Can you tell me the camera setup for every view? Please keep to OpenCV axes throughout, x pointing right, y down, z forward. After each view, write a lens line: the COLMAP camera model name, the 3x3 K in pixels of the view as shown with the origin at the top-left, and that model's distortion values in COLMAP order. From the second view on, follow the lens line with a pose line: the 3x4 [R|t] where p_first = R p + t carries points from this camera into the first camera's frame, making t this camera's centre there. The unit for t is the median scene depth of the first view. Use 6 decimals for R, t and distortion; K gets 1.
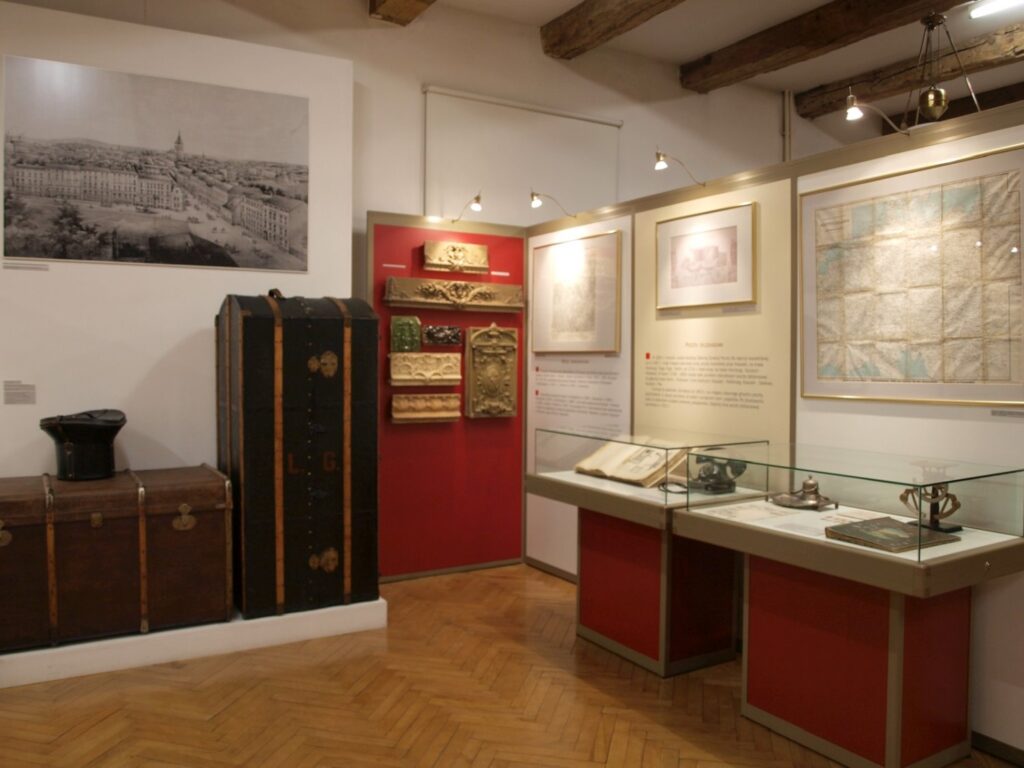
lens RADIAL K [[836.8, 0, 508.3], [0, 836.8, 378.1], [0, 0, 1]] dist [-0.095017, 0.063565]
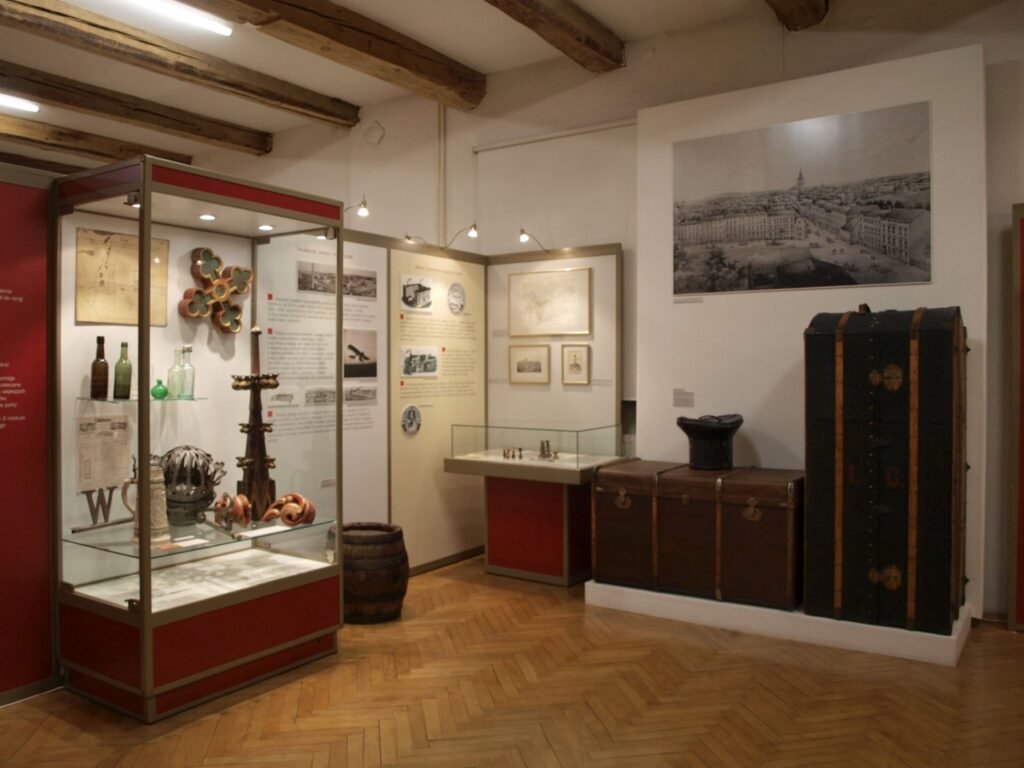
lens RADIAL K [[836.8, 0, 480.2], [0, 836.8, 372.1], [0, 0, 1]] dist [-0.095017, 0.063565]
pose [[0.406864, -0.000287, -0.913489, 0.470661], [-0.018320, 0.999796, -0.008474, -0.006199], [0.913305, 0.020183, 0.406776, 0.162263]]
